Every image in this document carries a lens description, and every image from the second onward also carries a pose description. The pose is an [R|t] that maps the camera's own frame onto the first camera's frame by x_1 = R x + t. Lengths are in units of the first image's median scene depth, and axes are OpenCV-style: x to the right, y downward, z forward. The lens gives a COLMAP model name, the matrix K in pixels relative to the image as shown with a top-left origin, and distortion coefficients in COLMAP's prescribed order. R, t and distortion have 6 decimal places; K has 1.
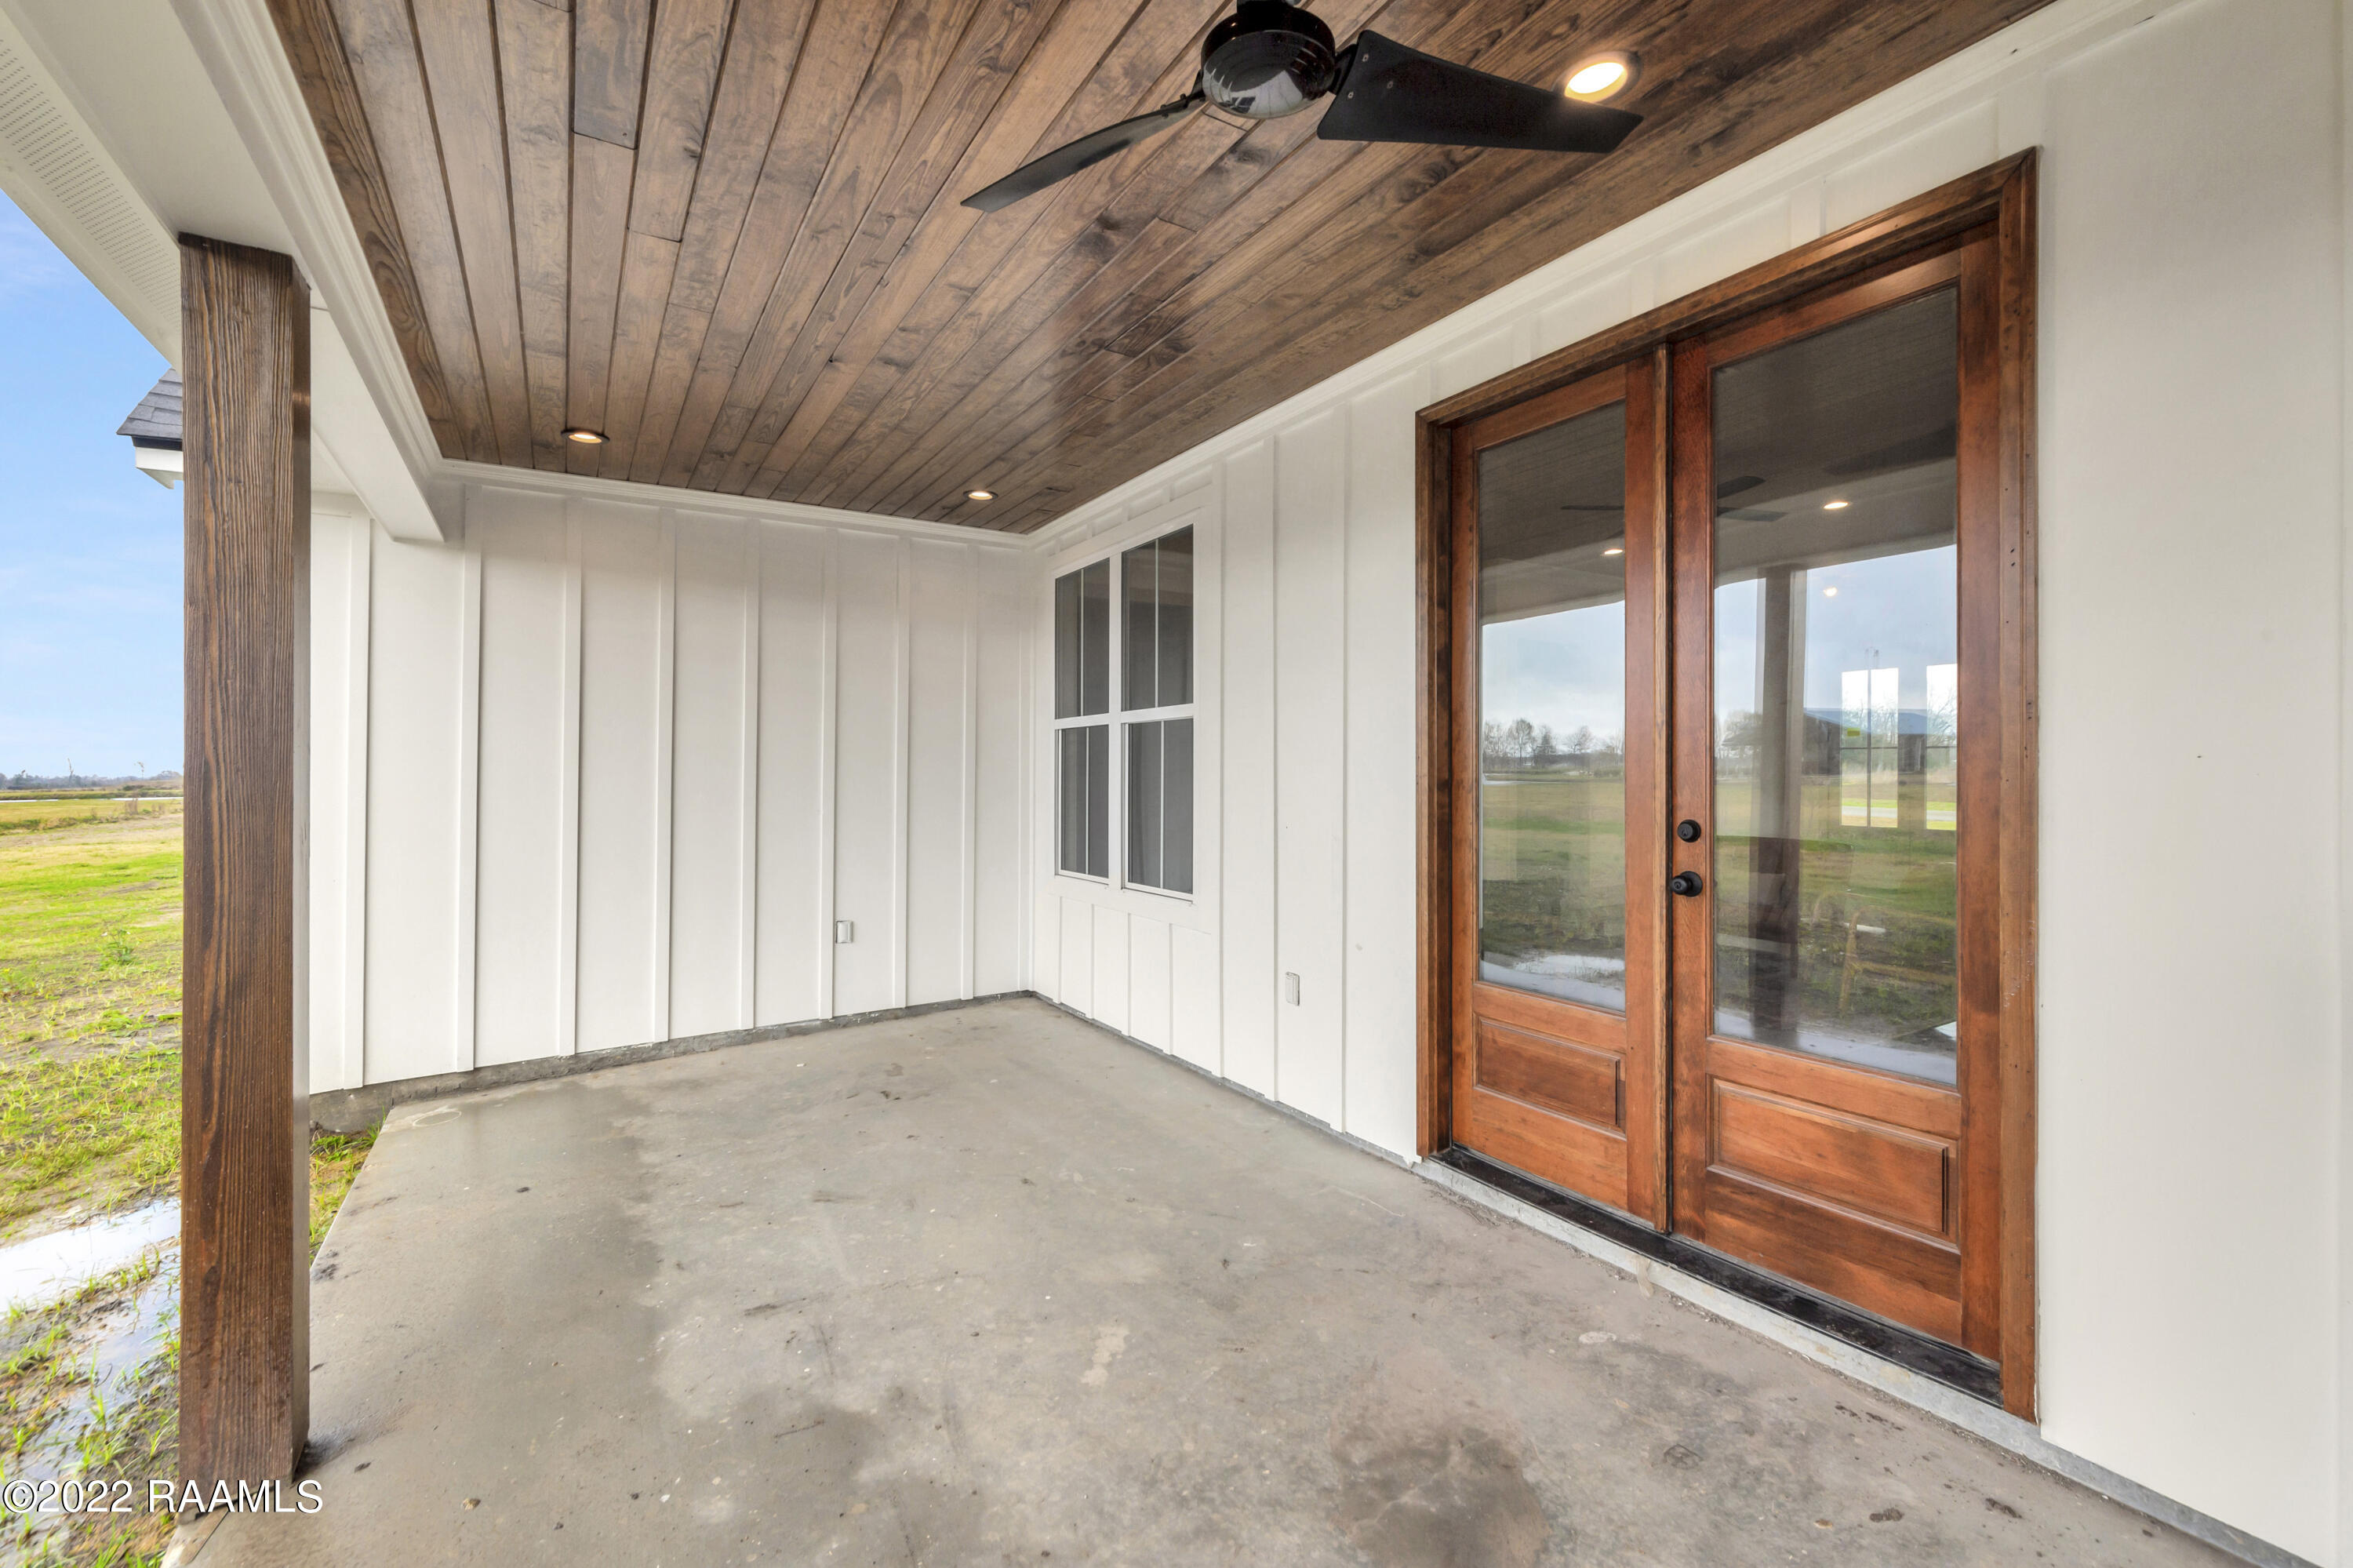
lens RADIAL K [[981.5, 0, 1176.2], [0, 981.5, 765.6], [0, 0, 1]] dist [0.002918, 0.000738]
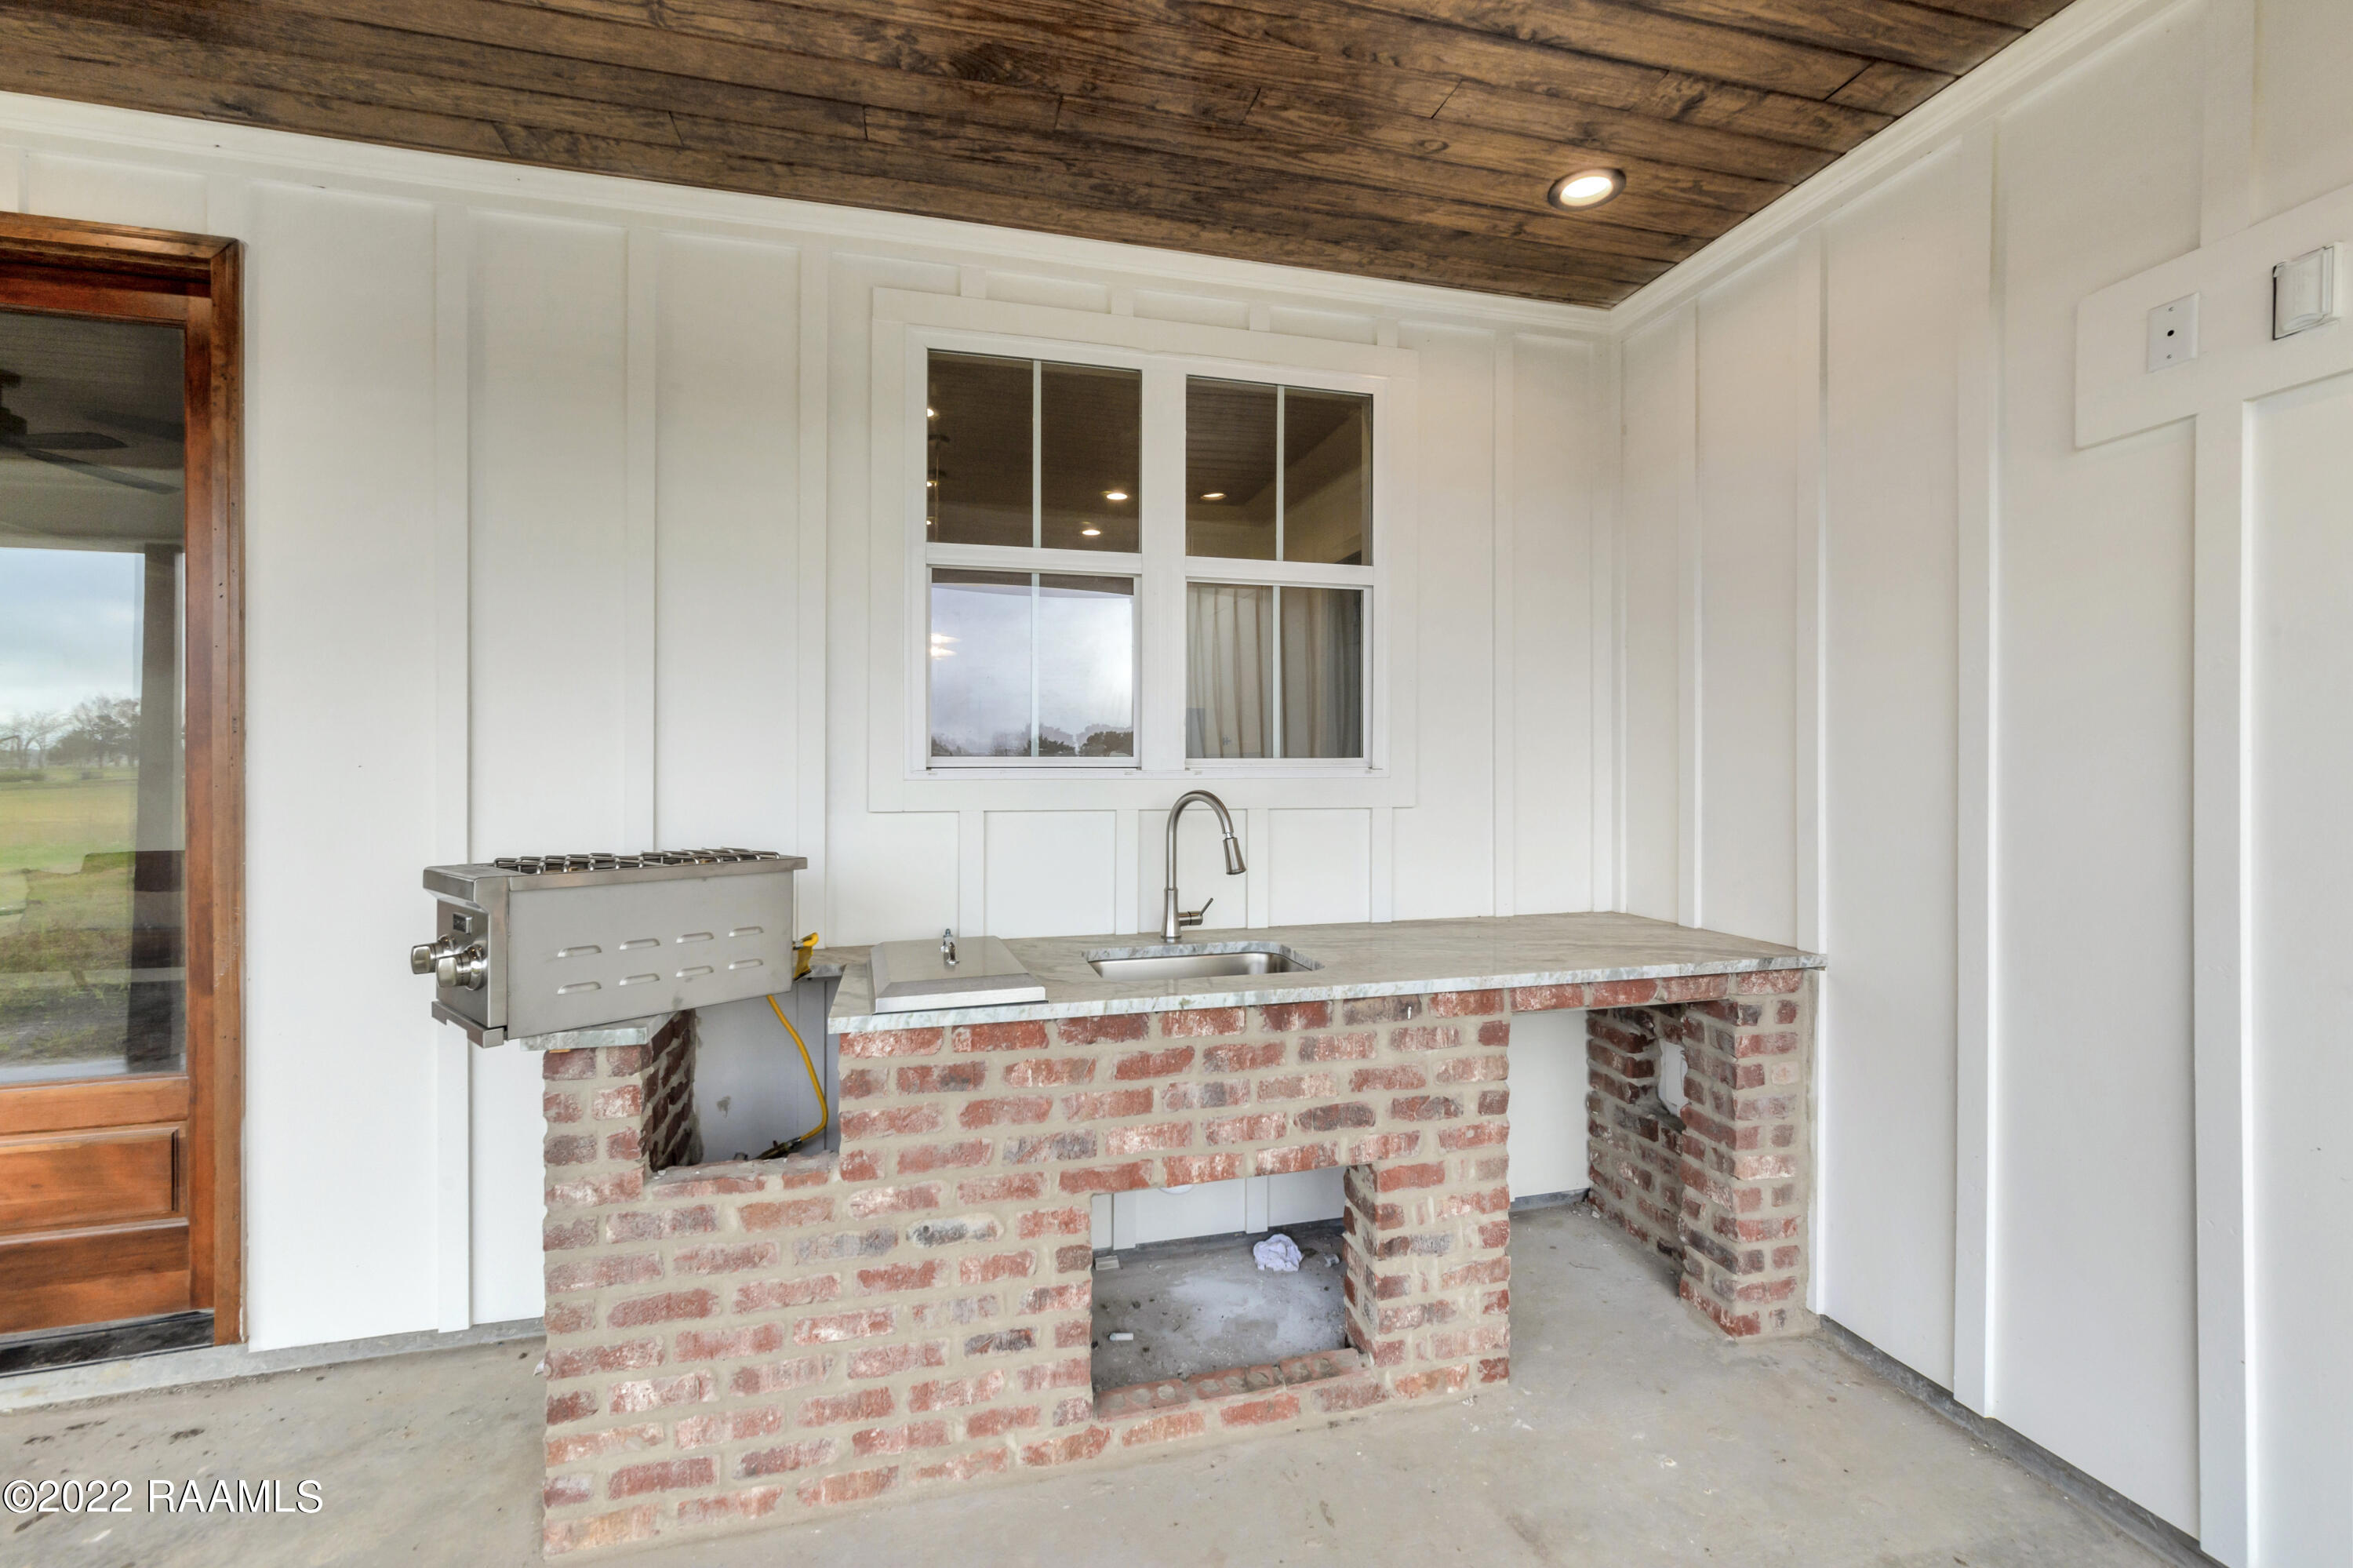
lens RADIAL K [[981.5, 0, 1176.2], [0, 981.5, 765.6], [0, 0, 1]] dist [0.002918, 0.000738]
pose [[0.294921, 0.004929, 0.955509, 0.079293], [-0.005209, 0.999980, -0.003550, -0.009202], [-0.955508, -0.003930, 0.294941, -0.352404]]
